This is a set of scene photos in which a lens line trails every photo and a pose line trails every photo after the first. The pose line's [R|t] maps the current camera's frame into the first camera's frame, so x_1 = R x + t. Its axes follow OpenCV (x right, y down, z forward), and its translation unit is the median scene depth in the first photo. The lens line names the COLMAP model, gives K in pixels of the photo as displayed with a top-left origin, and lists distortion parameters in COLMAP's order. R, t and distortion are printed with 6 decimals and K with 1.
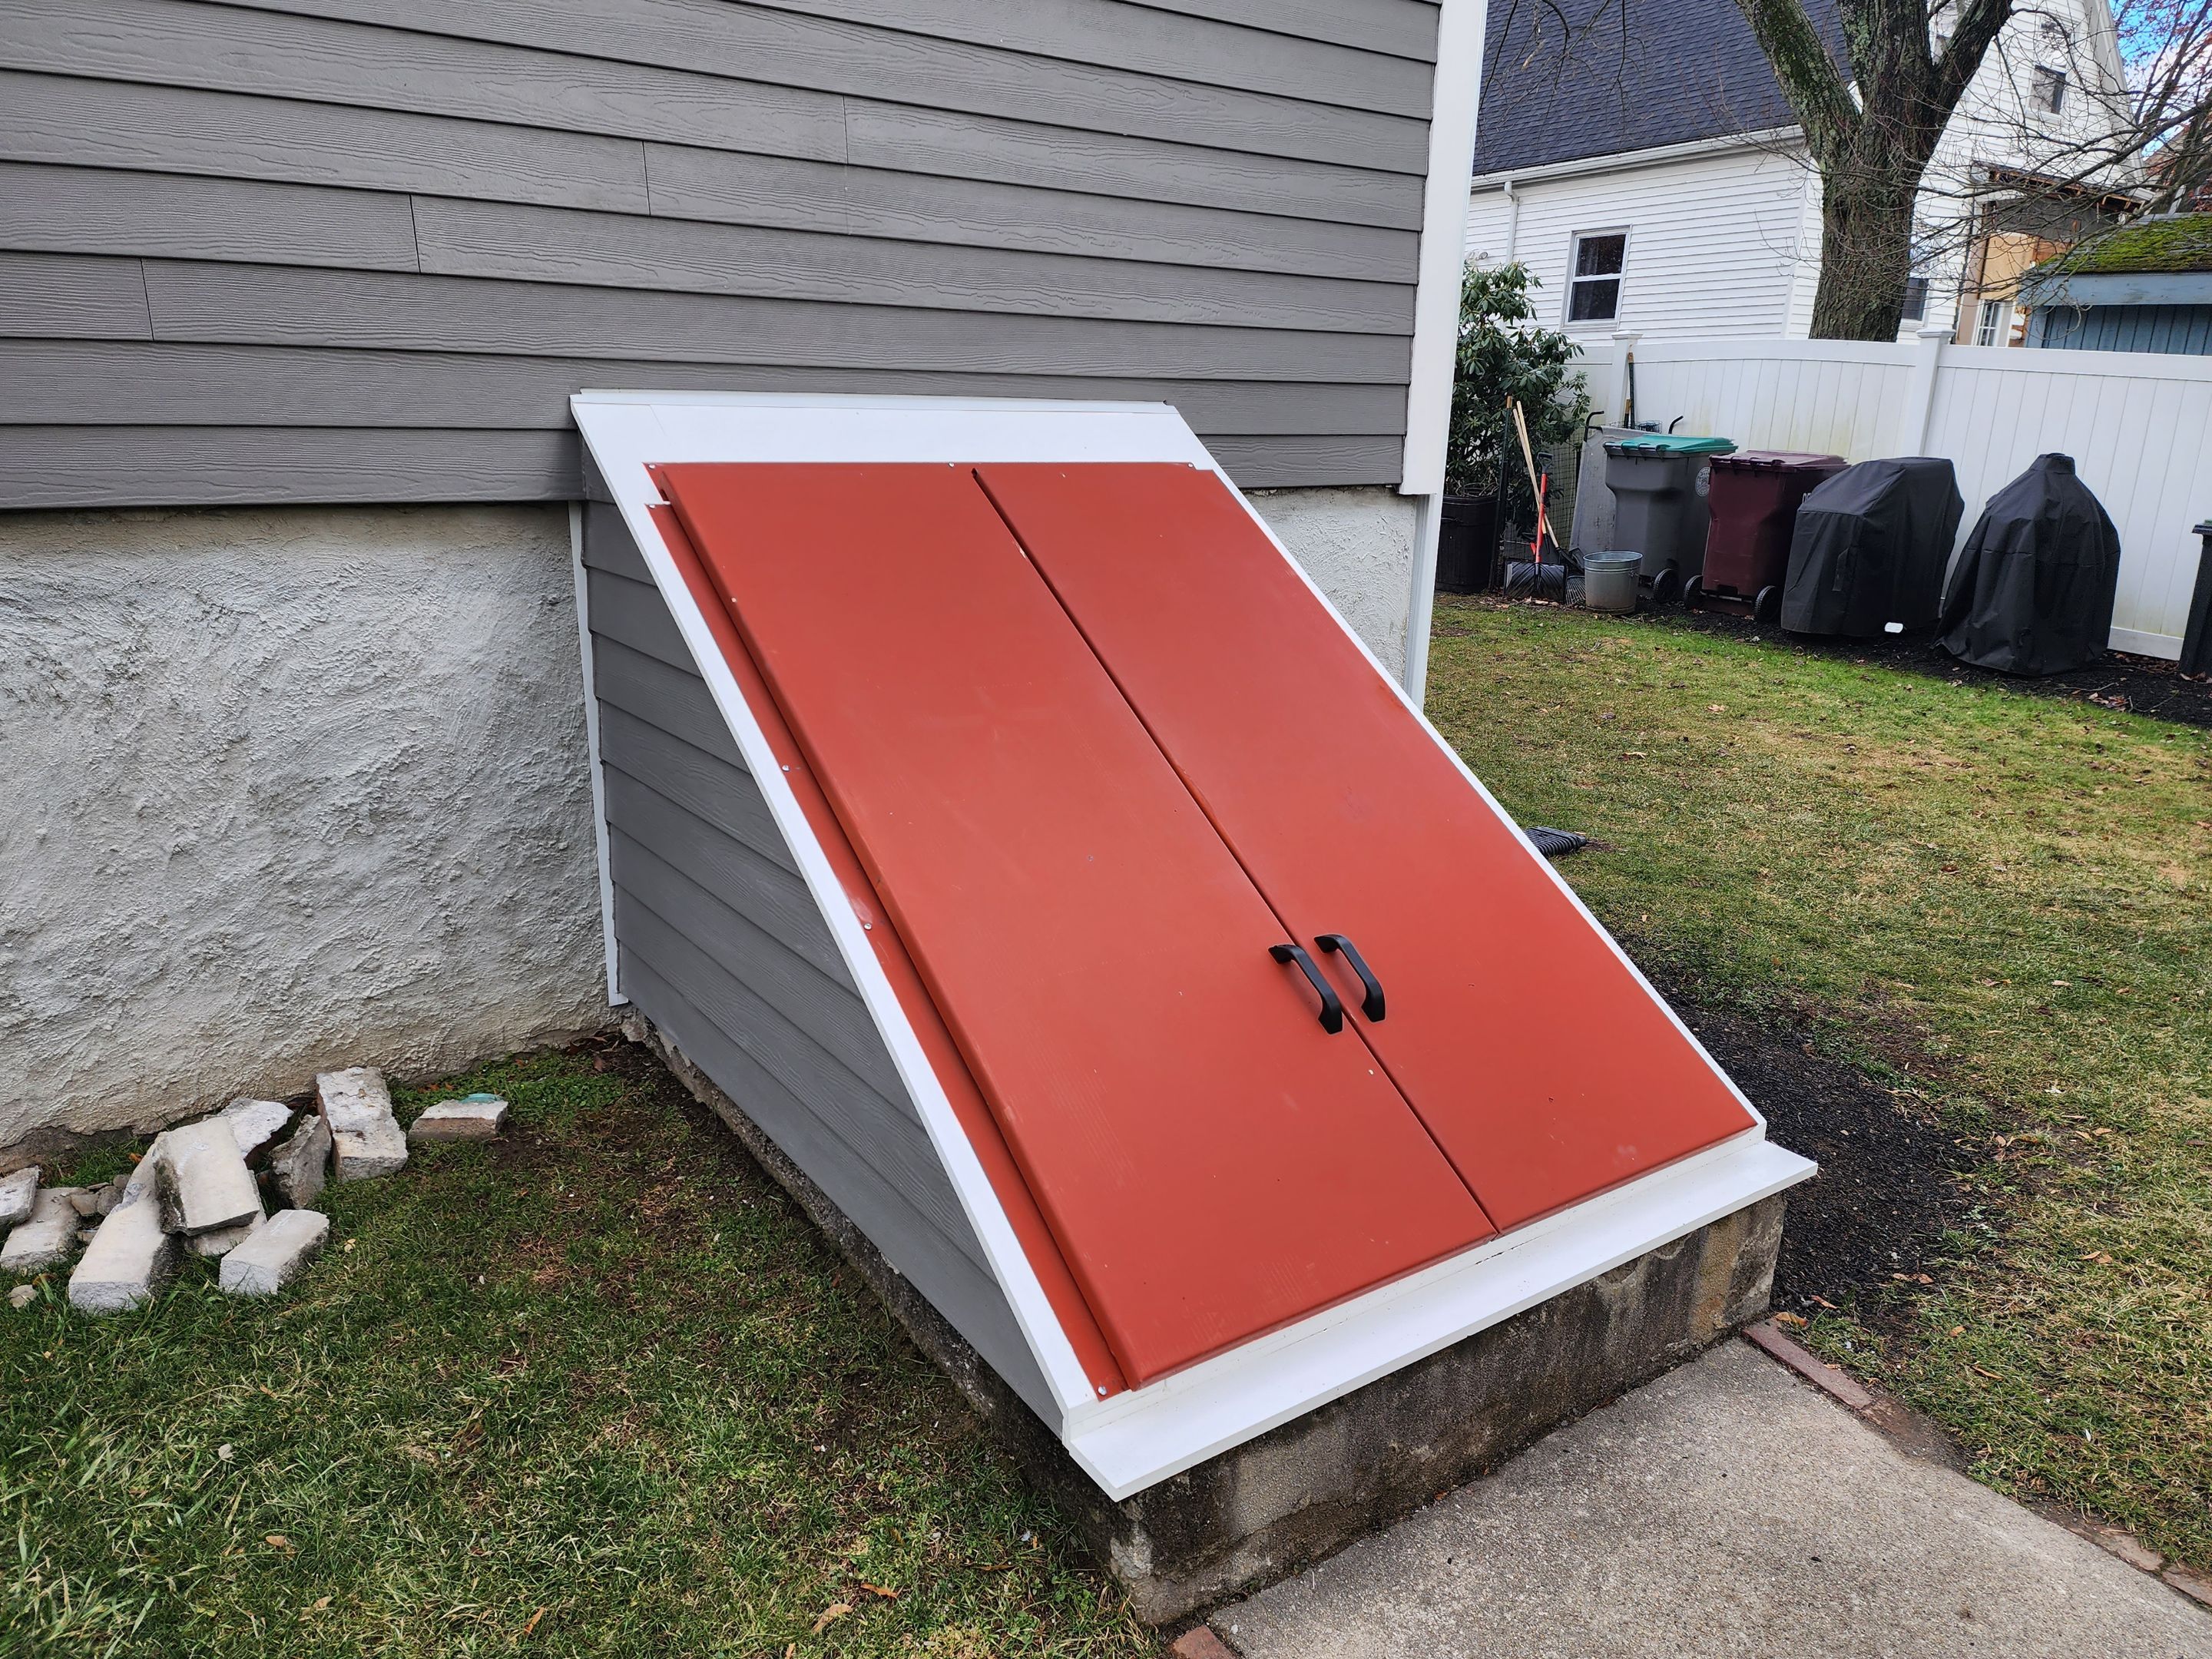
lens RADIAL K [[1486.6, 0, 1100.2], [0, 1486.6, 844.9], [0, 0, 1]] dist [0.059903, -0.053055]
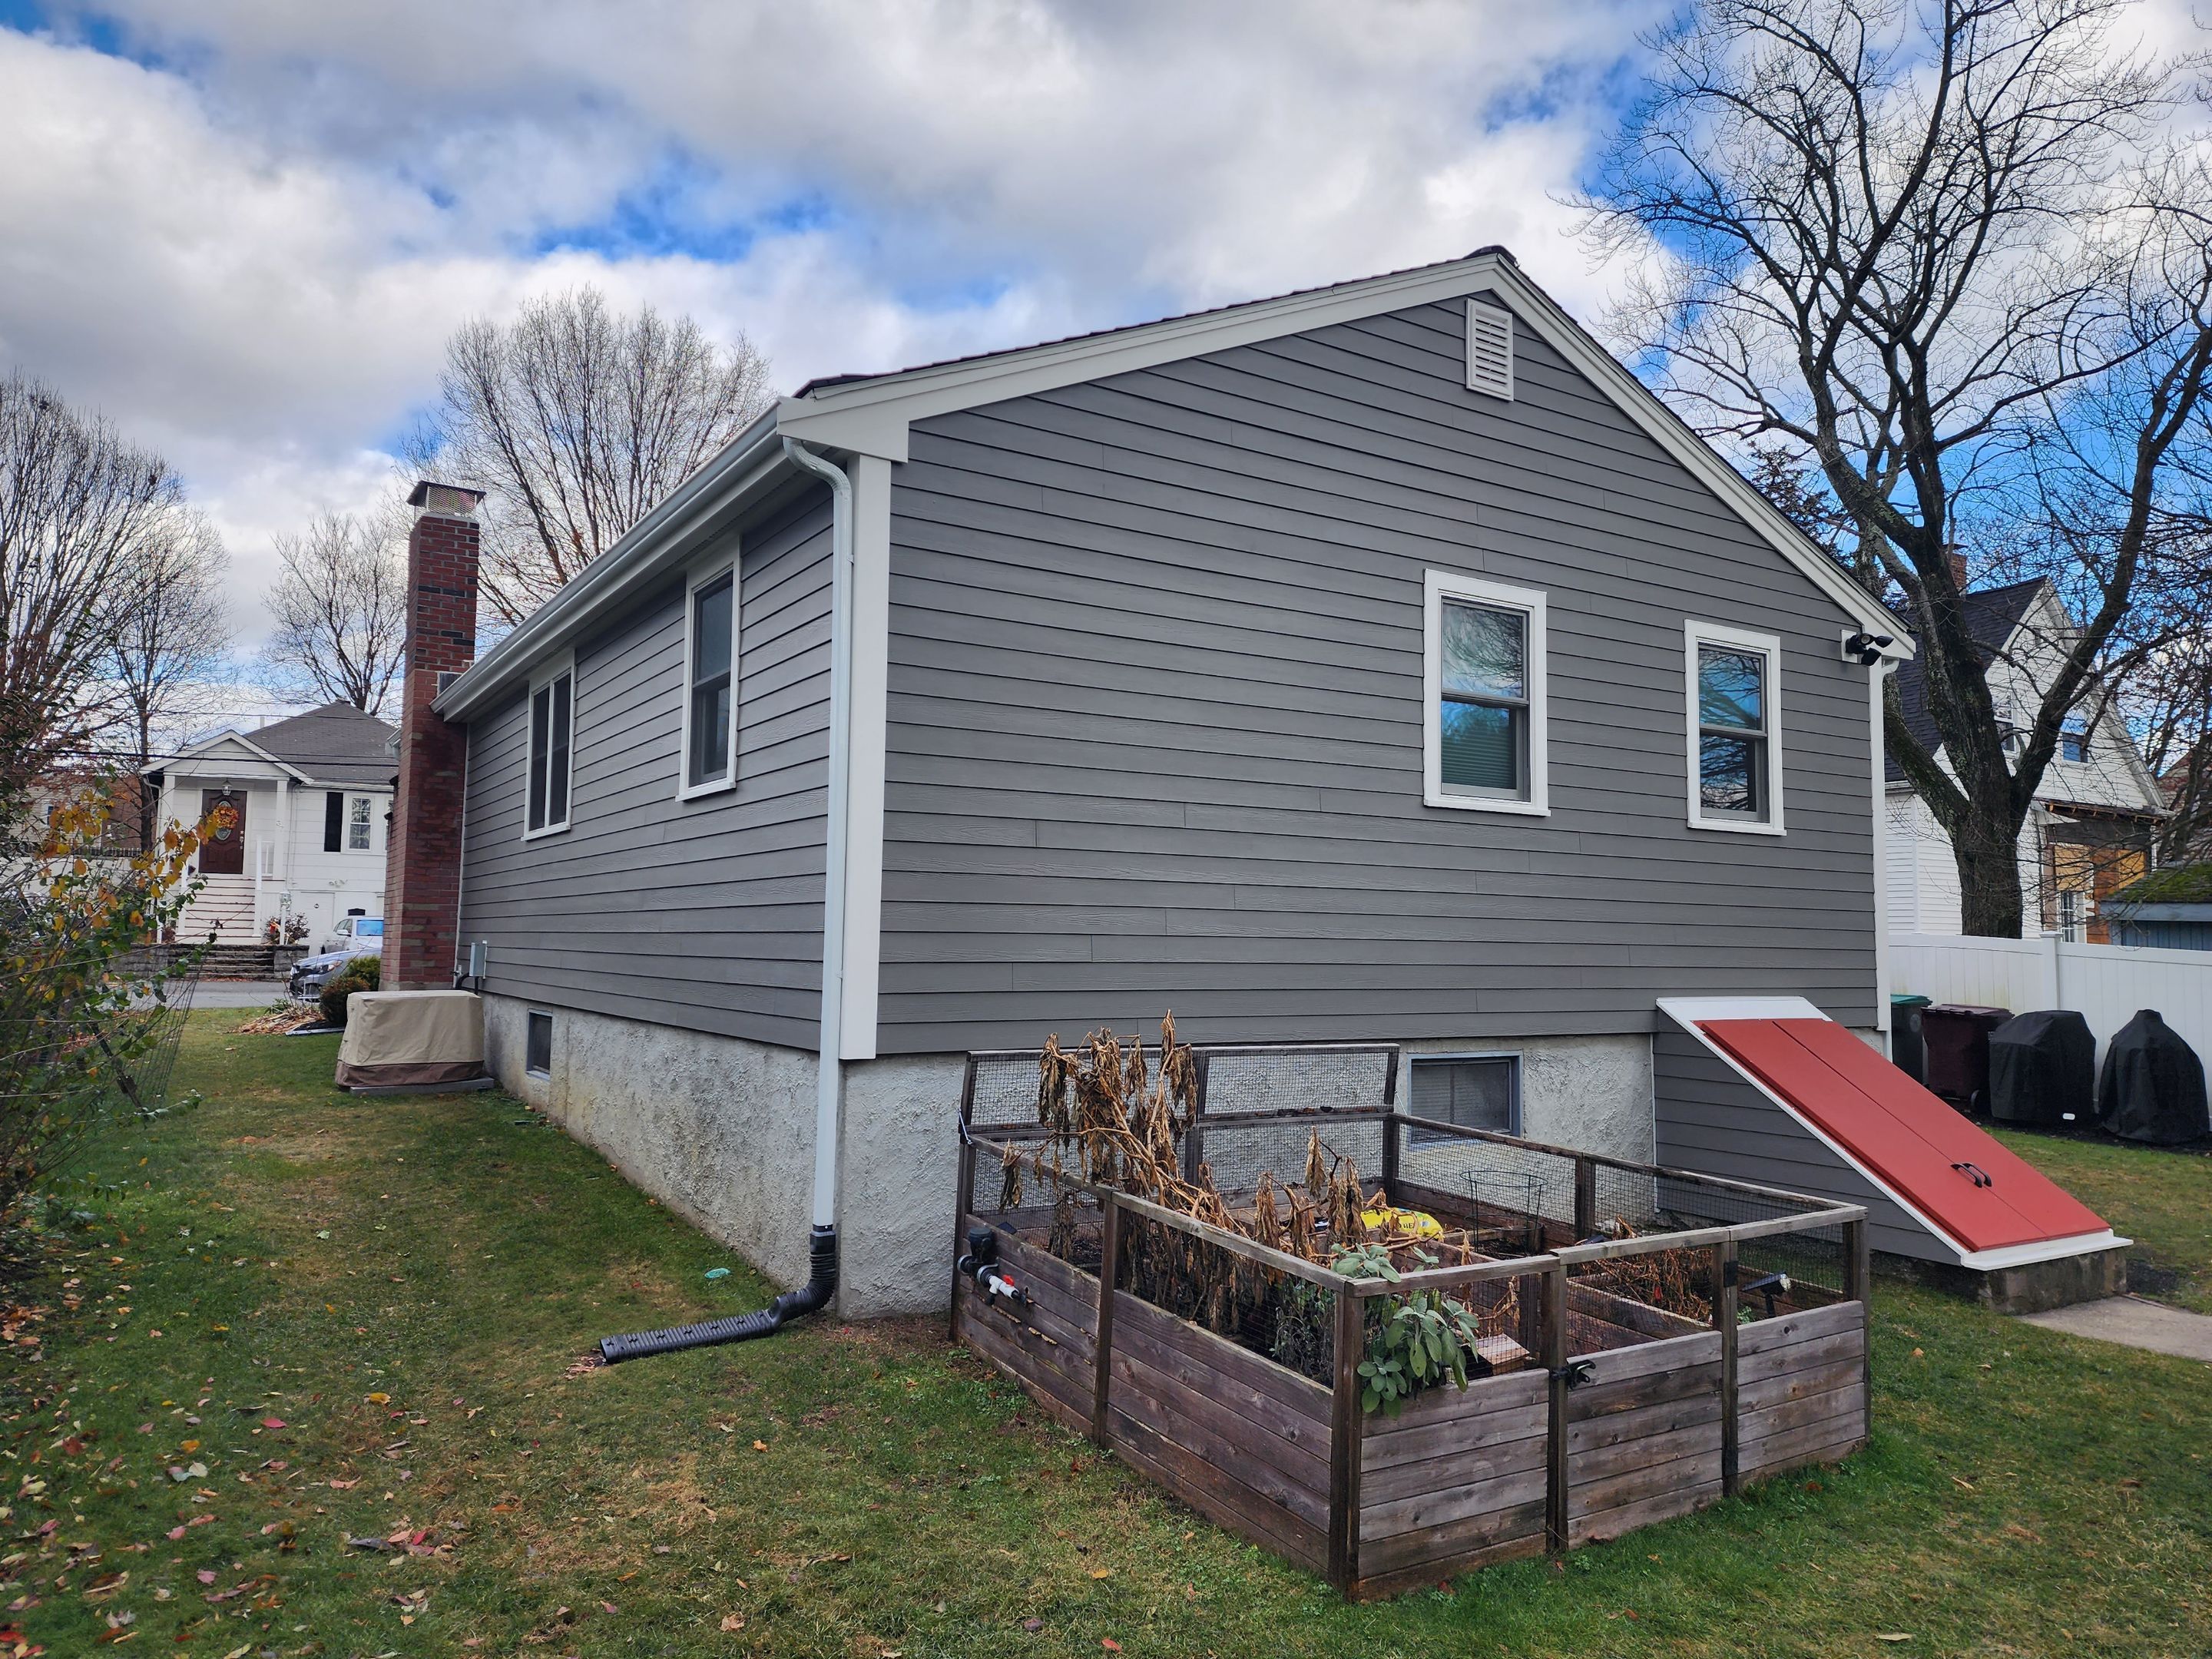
lens RADIAL K [[1486.6, 0, 1107.8], [0, 1486.6, 815.7], [0, 0, 1]] dist [0.059903, -0.053055]
pose [[0.998944, -0.006318, -0.045511, -0.593295], [-0.010644, 0.931734, -0.362986, 0.216430], [0.044698, 0.363087, 0.930683, -0.925625]]
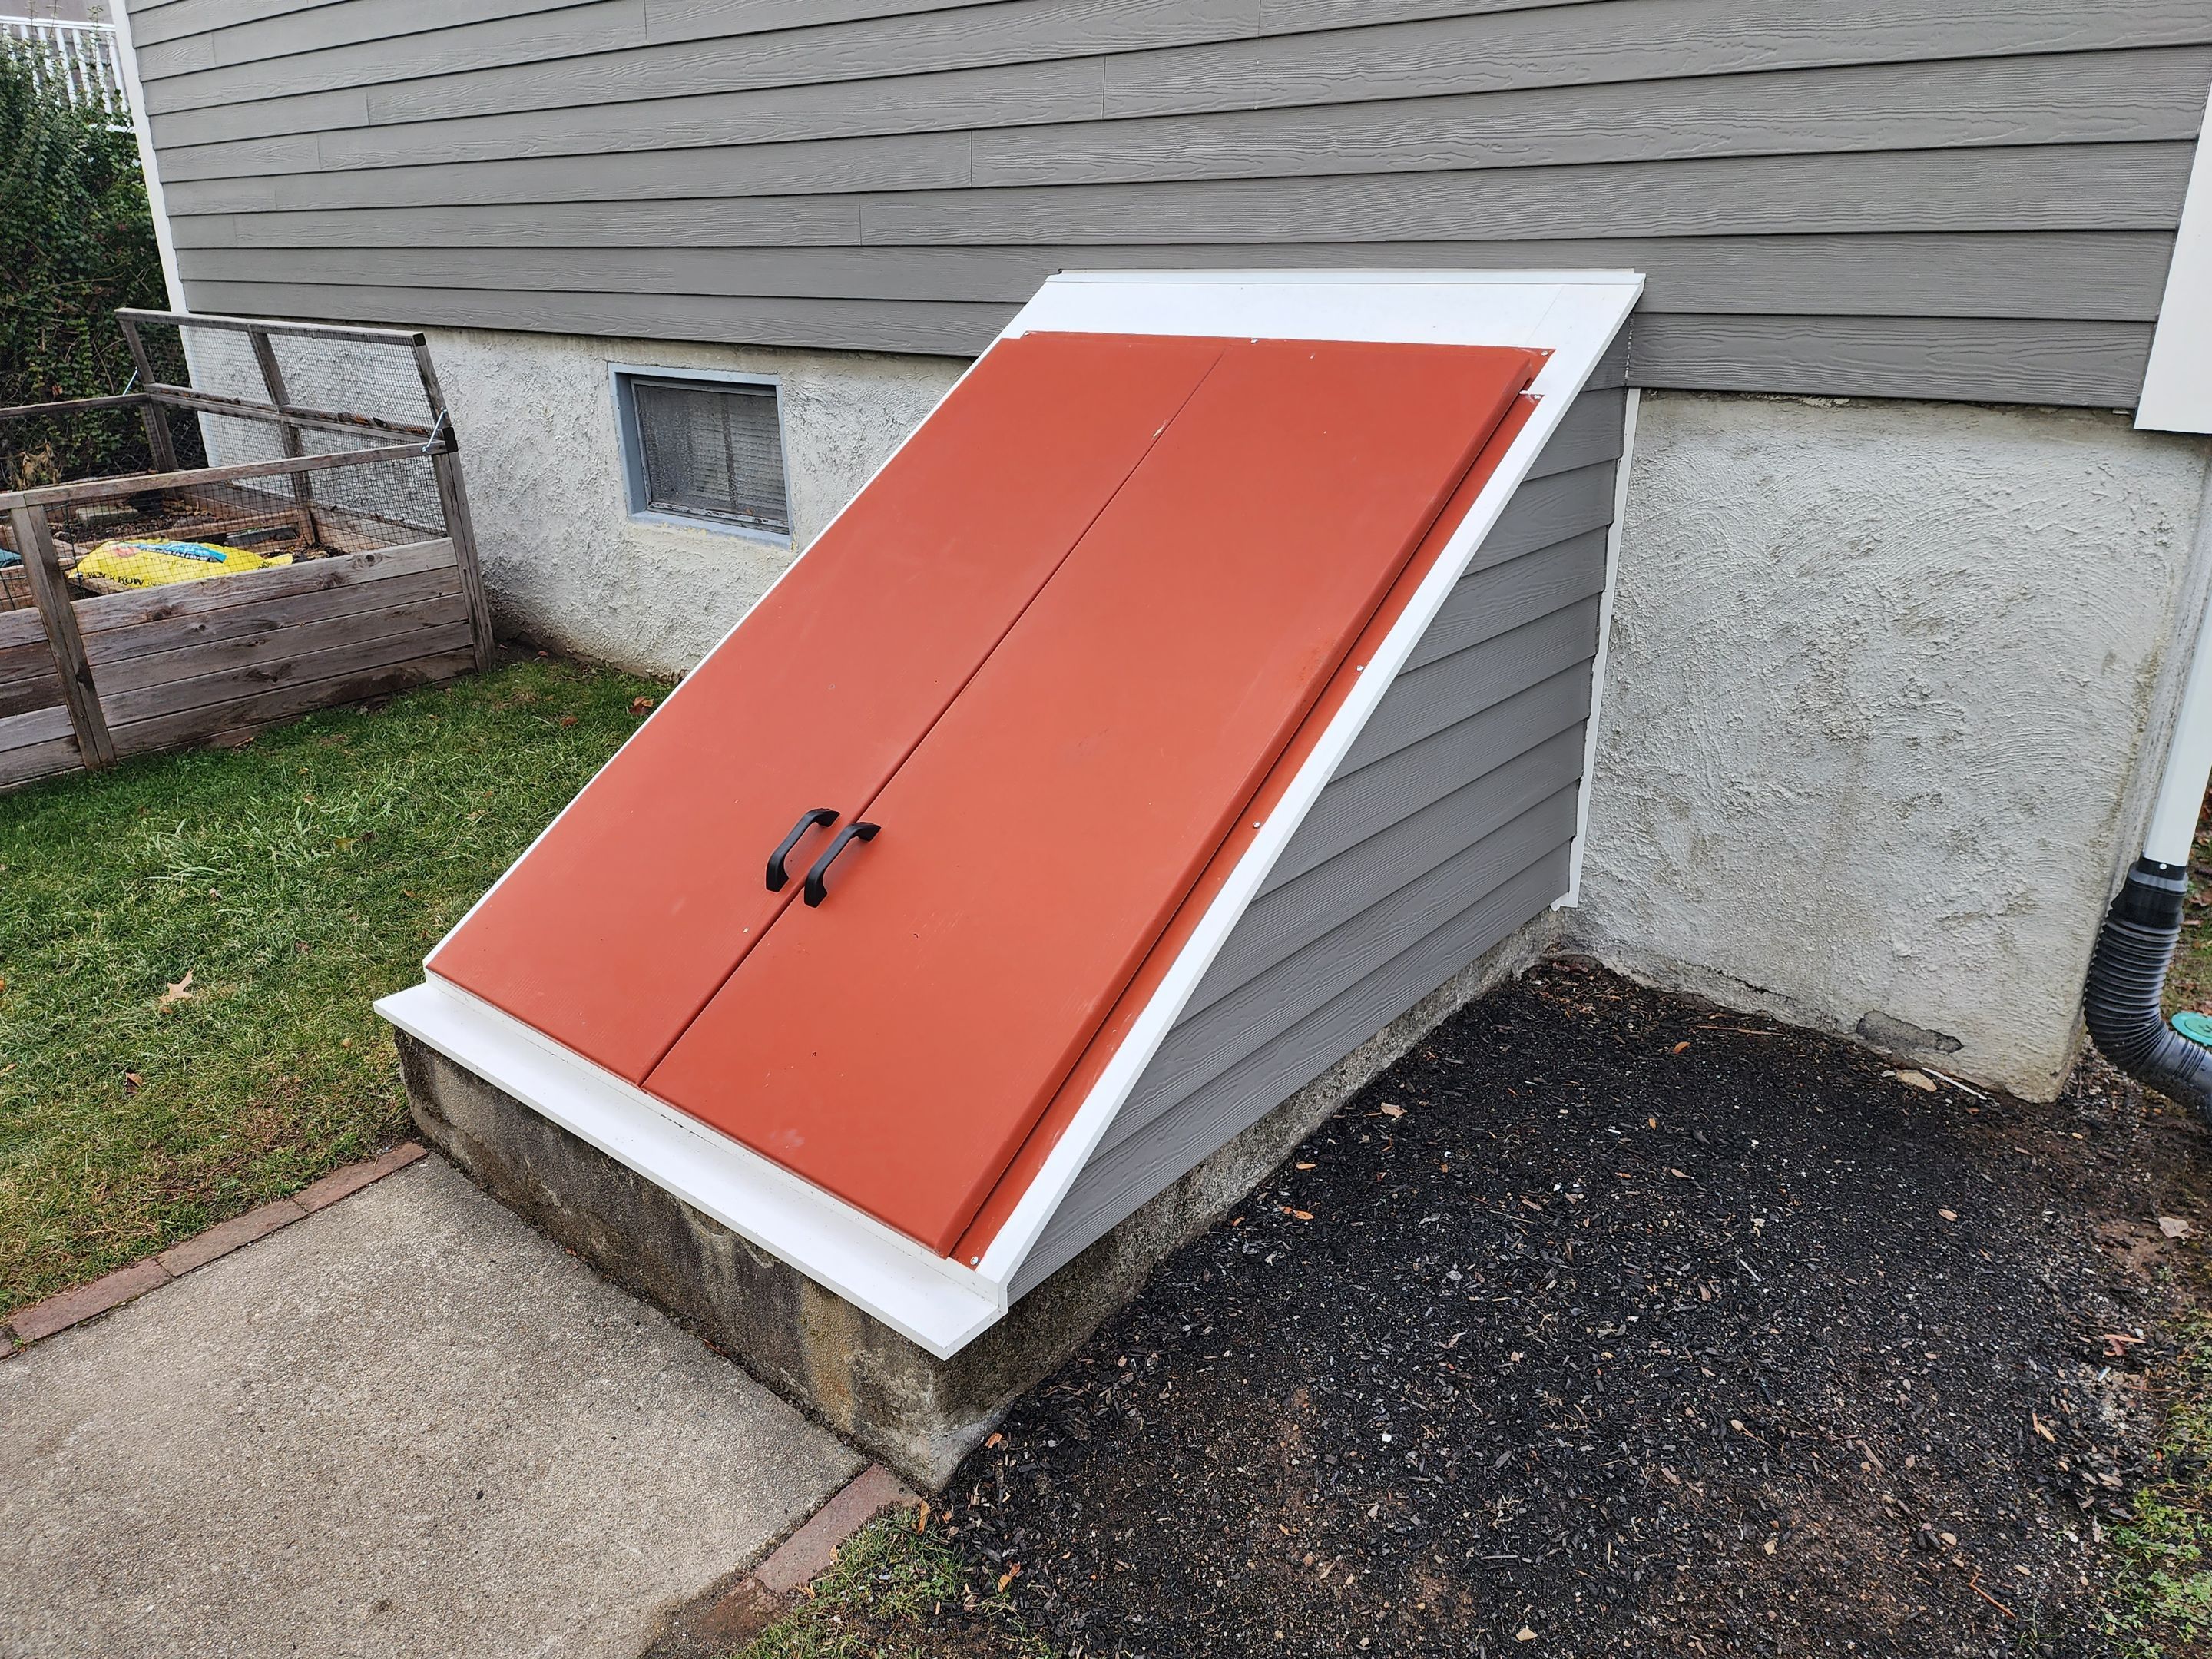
lens RADIAL K [[1486.6, 0, 1117.7], [0, 1486.6, 829.1], [0, 0, 1]] dist [0.059903, -0.053055]
pose [[0.280571, 0.326286, -0.902673, 0.413638], [-0.263086, 0.930573, 0.254598, -0.087833], [0.923074, 0.166048, 0.346933, 0.302824]]
